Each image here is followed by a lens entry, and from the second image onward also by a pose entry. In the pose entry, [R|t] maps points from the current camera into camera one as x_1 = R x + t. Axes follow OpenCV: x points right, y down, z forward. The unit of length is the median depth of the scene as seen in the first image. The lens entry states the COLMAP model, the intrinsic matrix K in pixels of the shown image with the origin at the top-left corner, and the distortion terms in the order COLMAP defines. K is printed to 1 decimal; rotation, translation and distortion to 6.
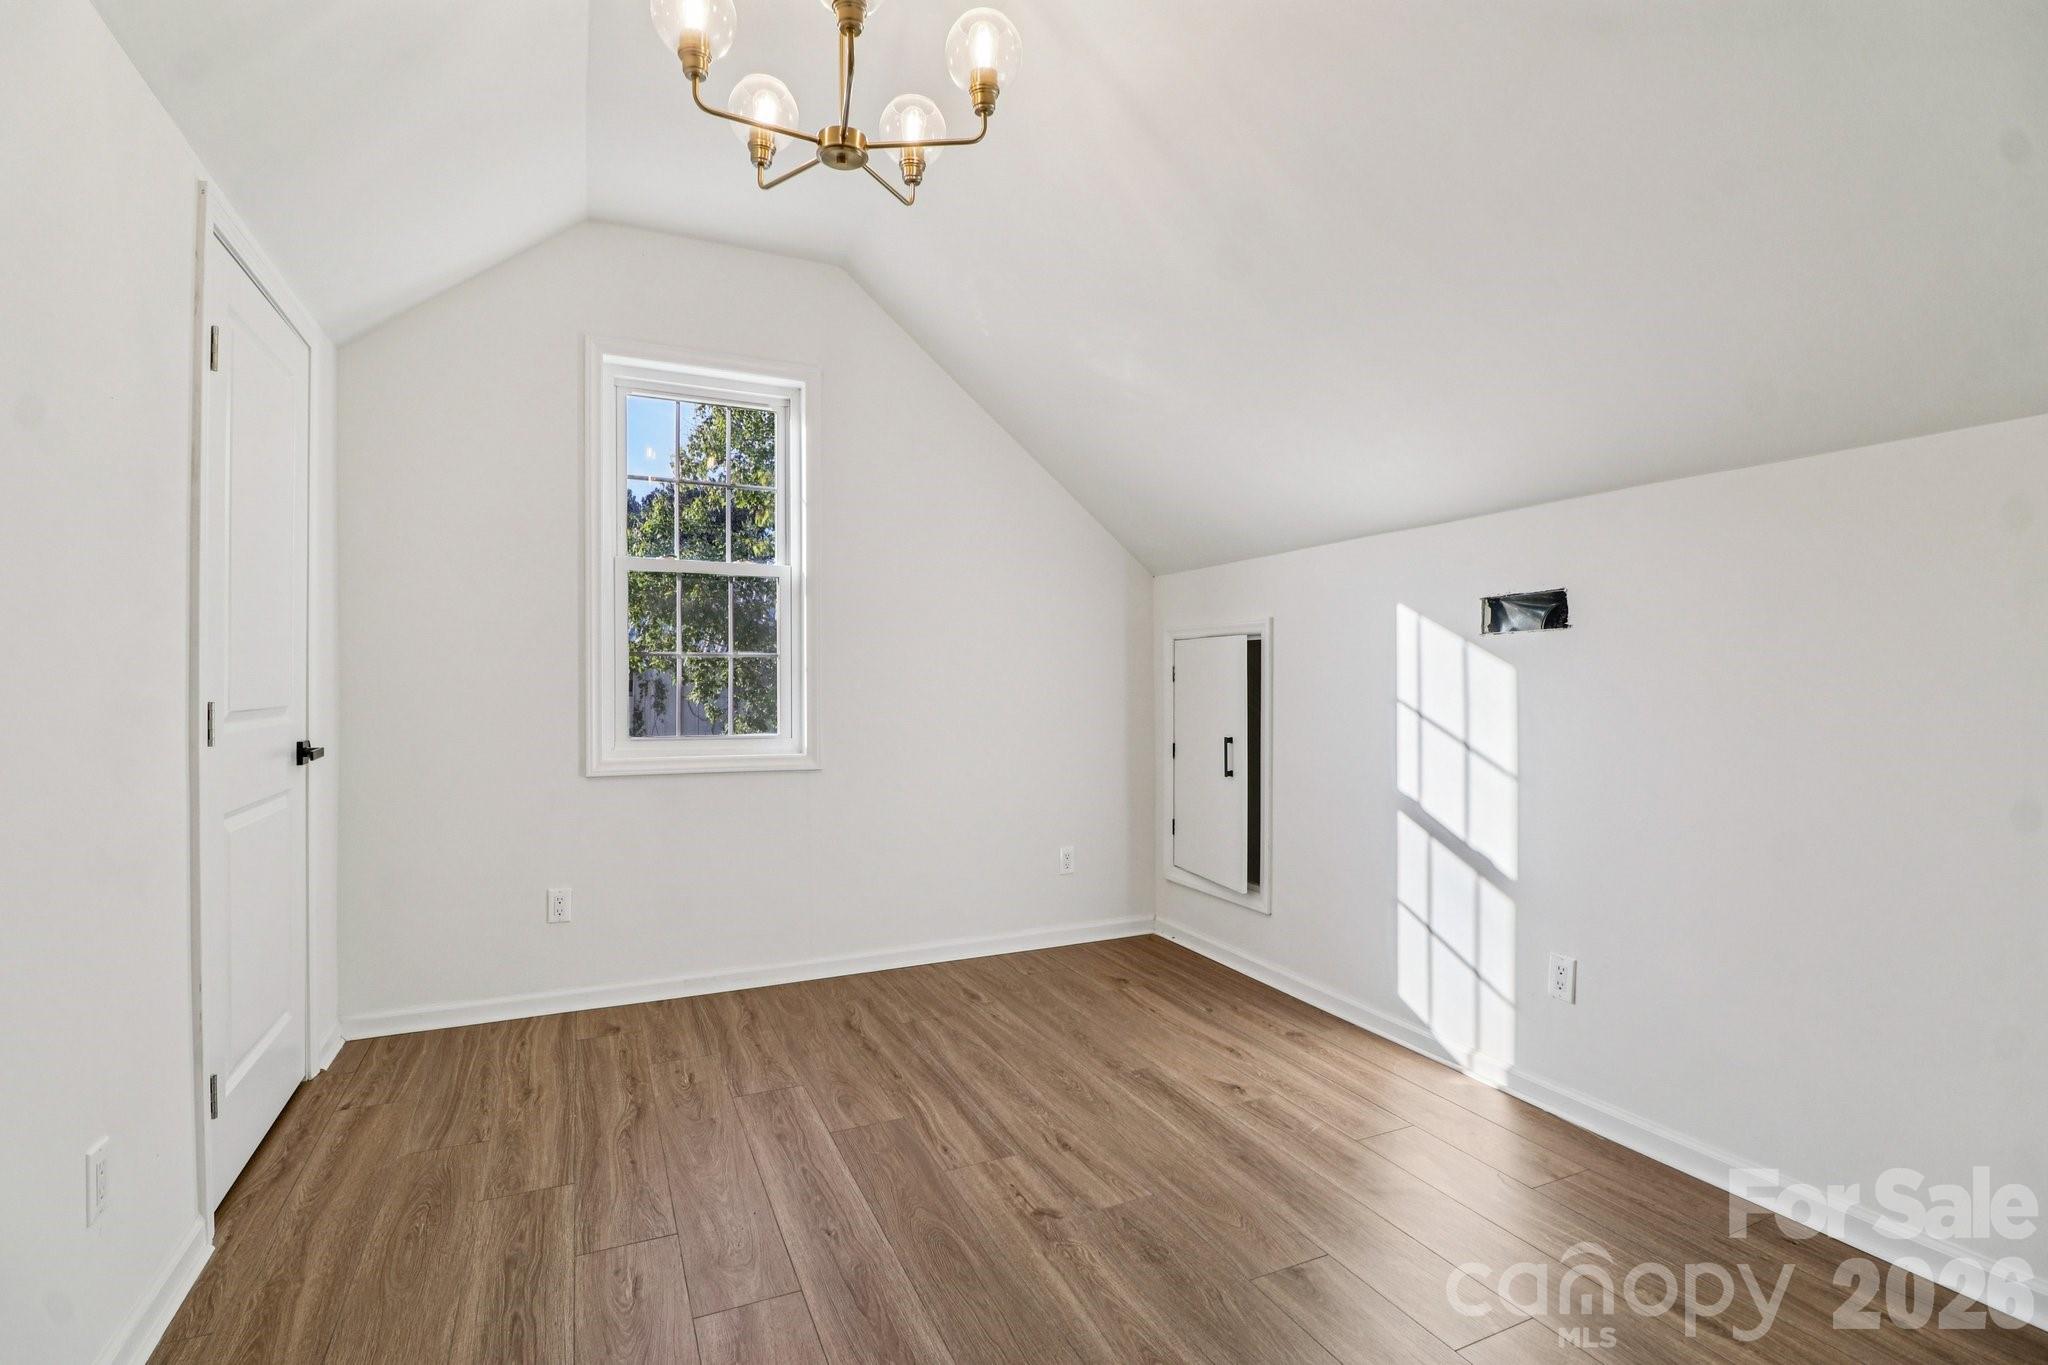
lens RADIAL K [[949.6, 0, 1016.5], [0, 949.6, 691.1], [0, 0, 1]] dist [-0.025009, 0.000000]
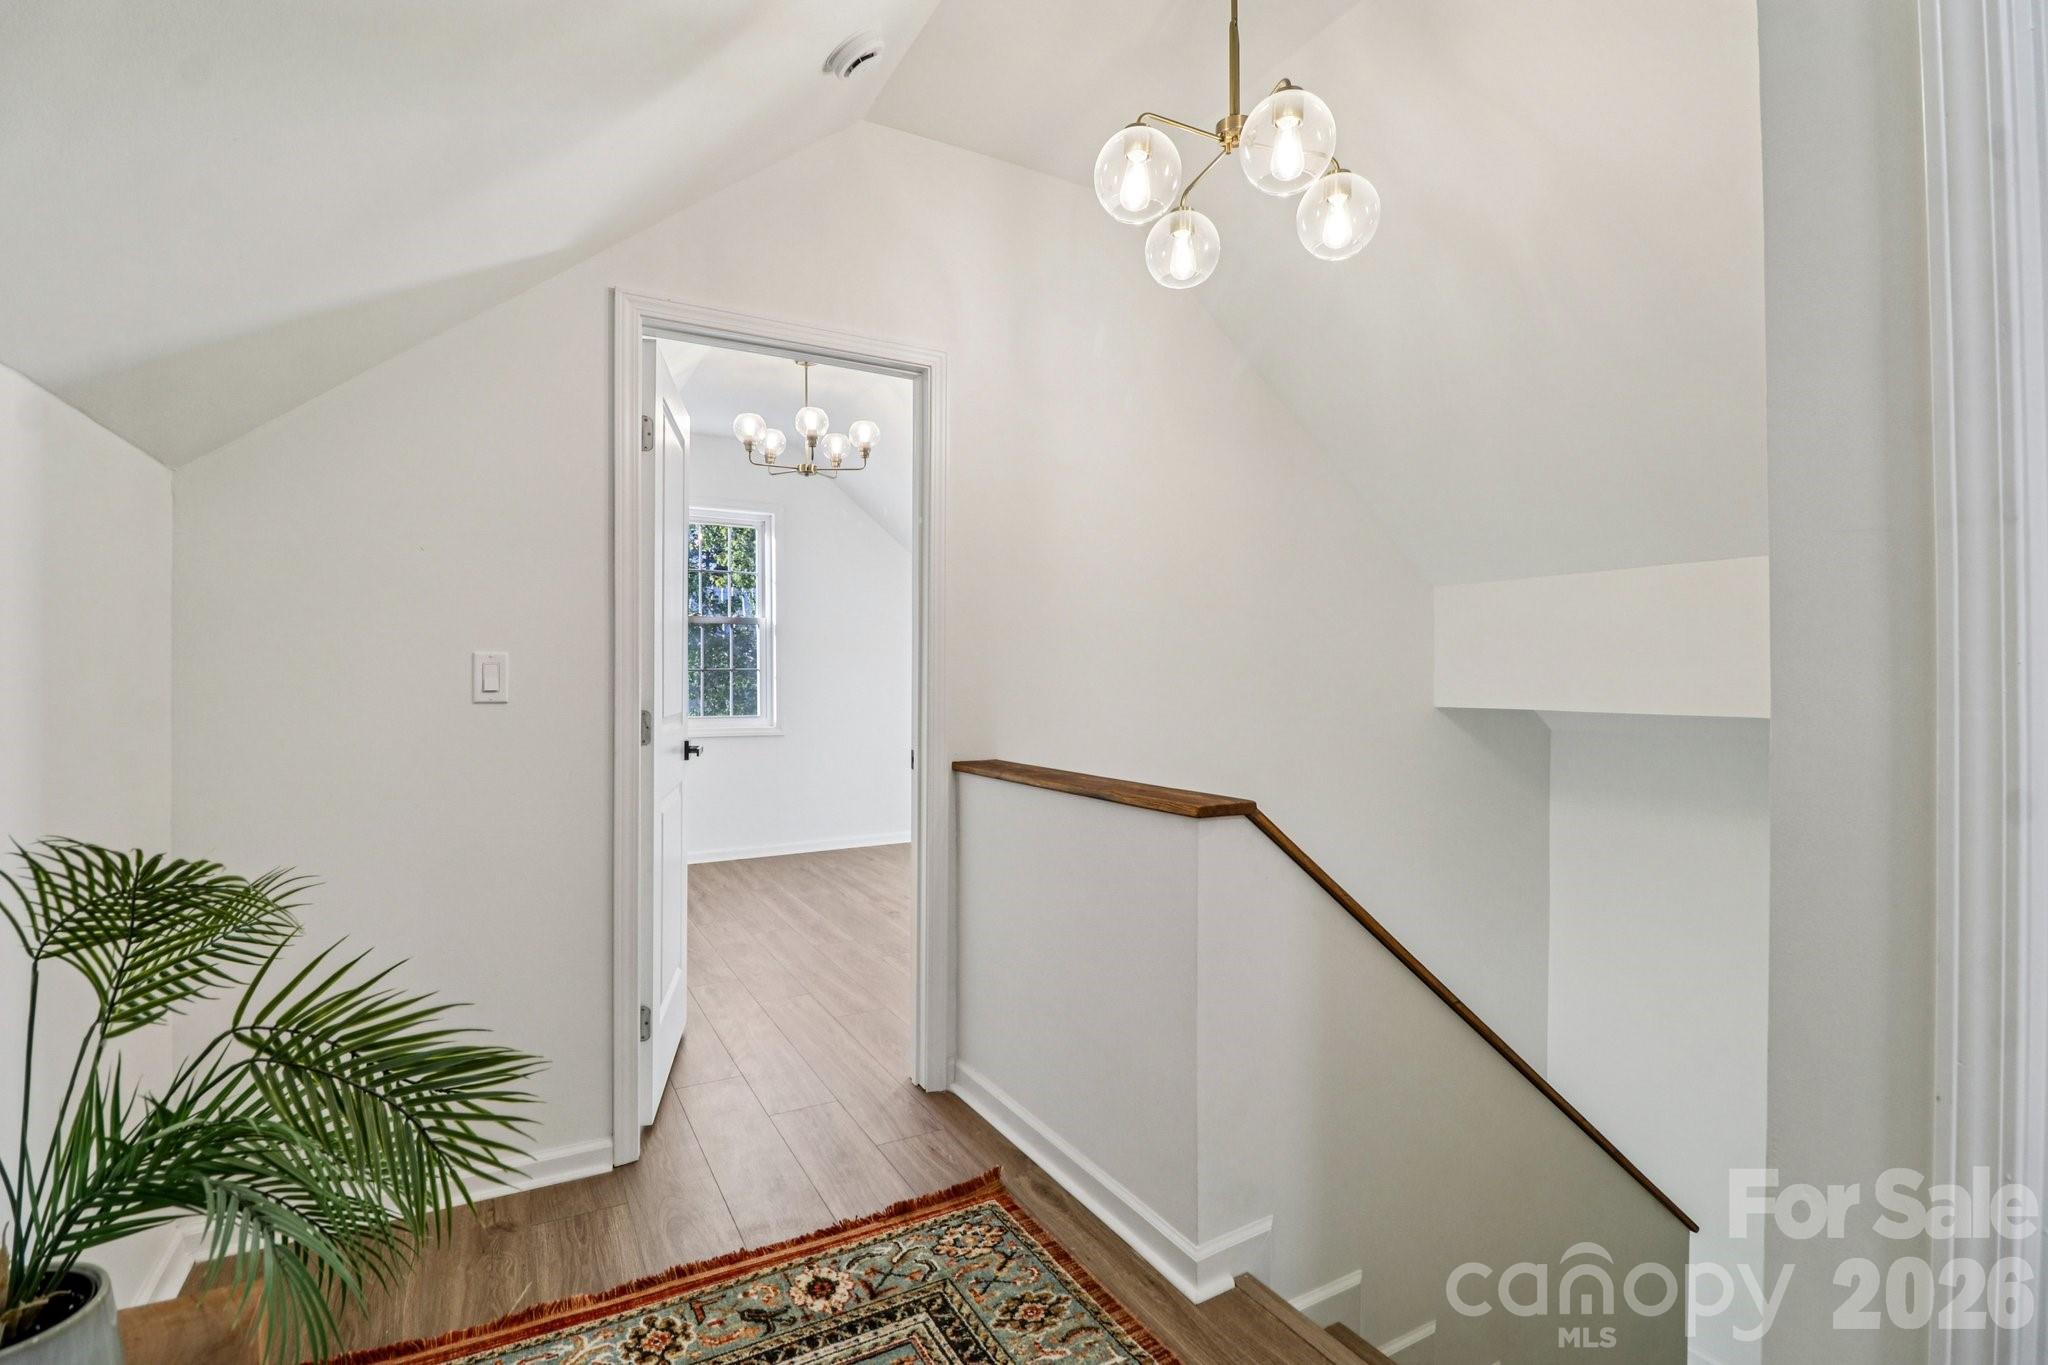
lens RADIAL K [[951.1, 0, 1014.0], [0, 951.1, 669.7], [0, 0, 1]] dist [-0.029070, -0.000329]
pose [[0.997701, -0.000970, 0.067769, 0.127972], [0.002189, 0.999837, -0.017924, -0.005858], [-0.067741, 0.018031, 0.997540, -1.035741]]
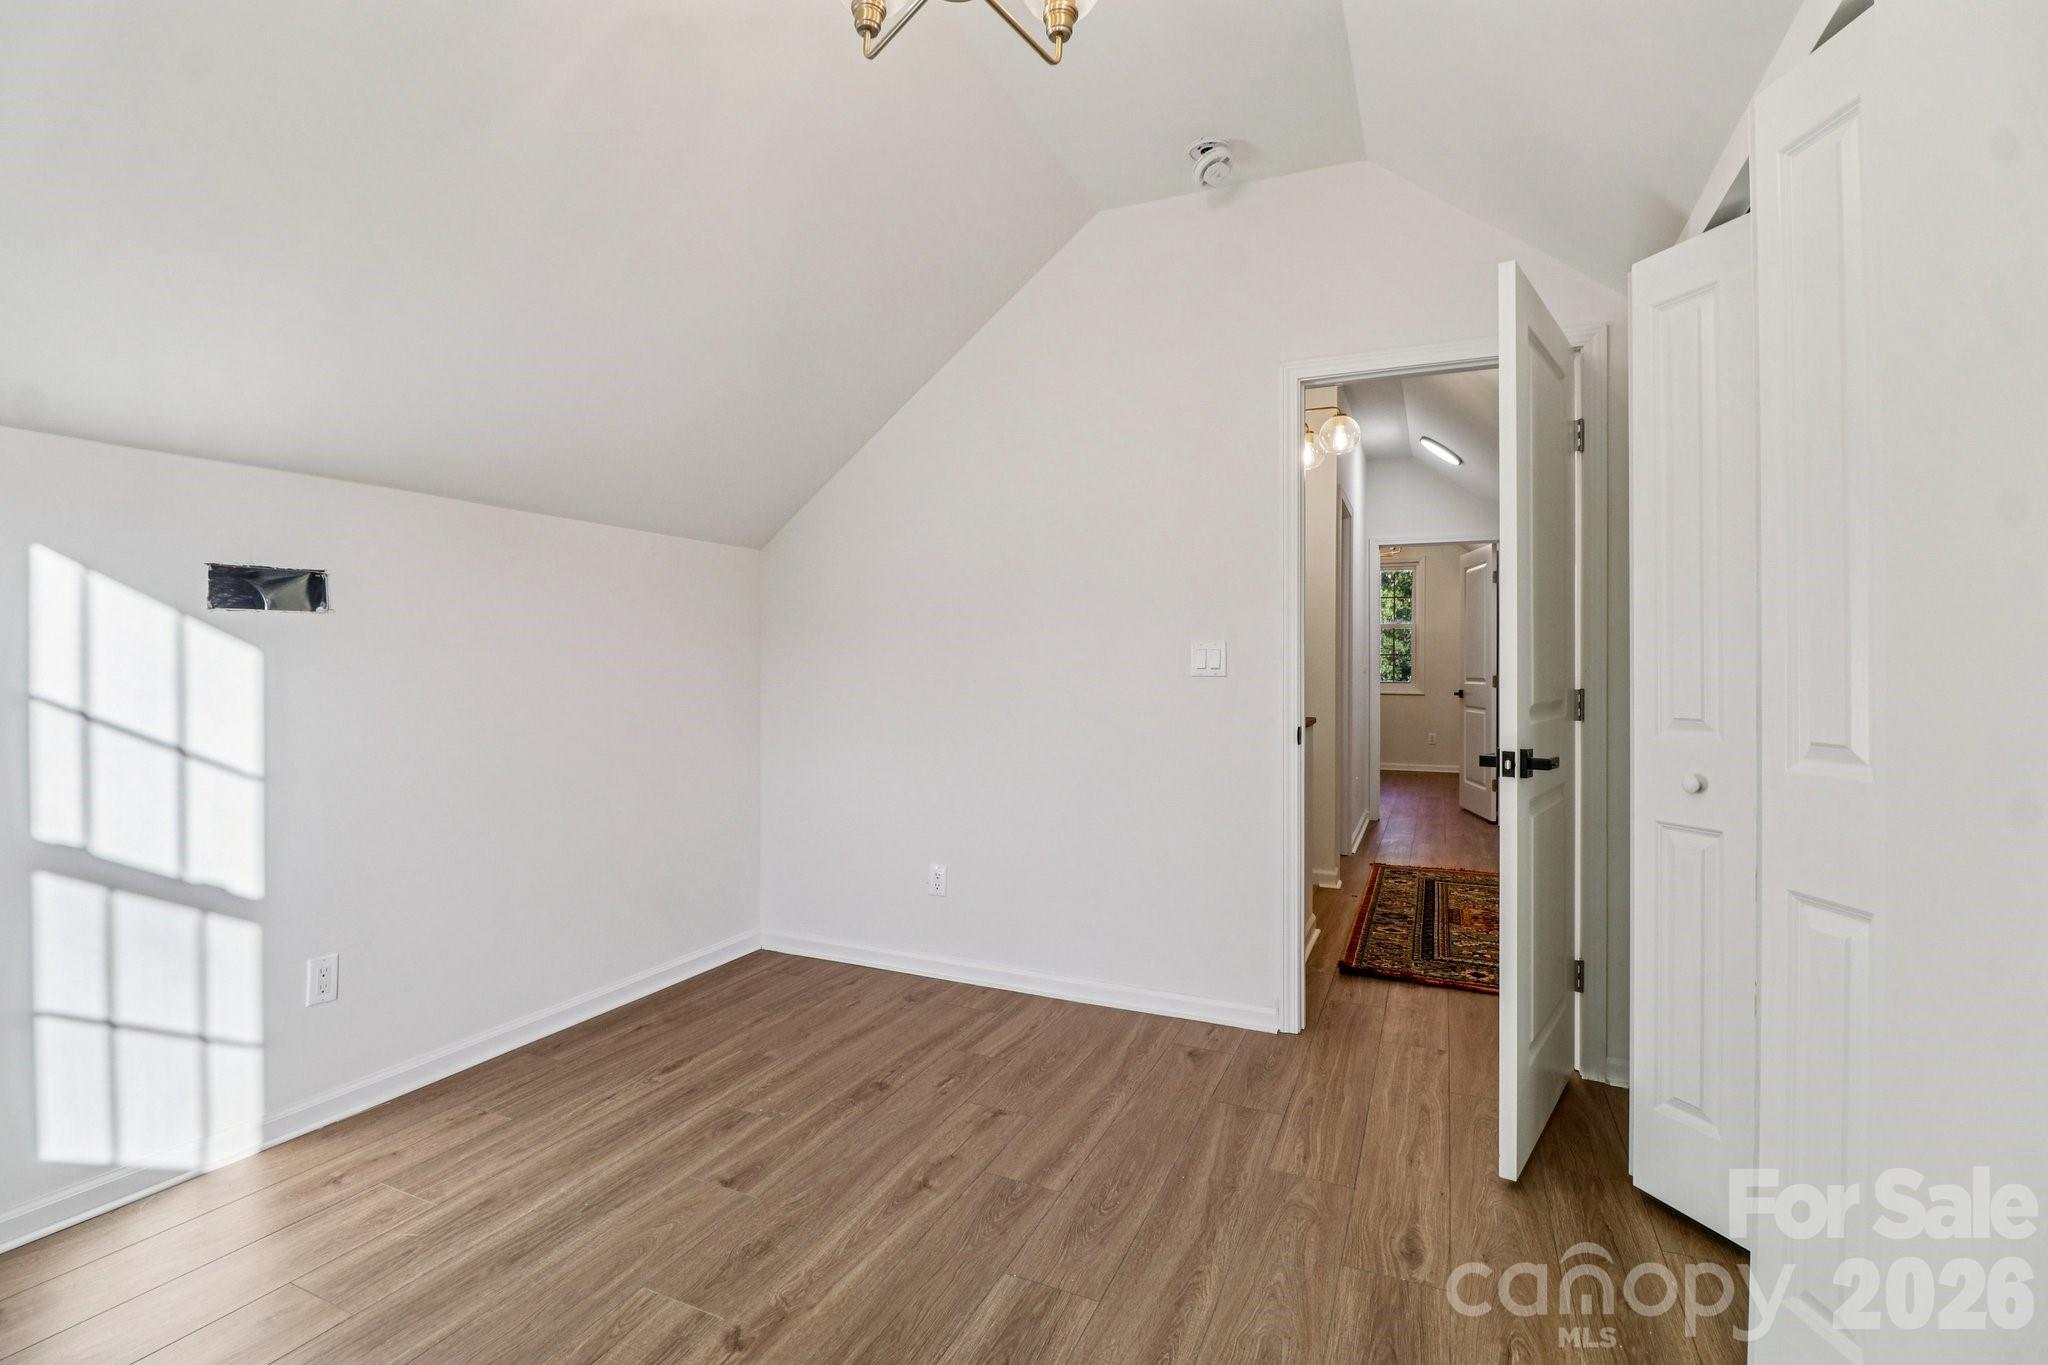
lens RADIAL K [[951.1, 0, 1014.0], [0, 951.1, 669.7], [0, 0, 1]] dist [-0.029070, -0.000329]
pose [[-0.653214, -0.009175, 0.757118, -0.528189], [0.000151, 0.999925, 0.012248, -0.017225], [-0.757174, 0.008115, -0.653163, 0.981040]]
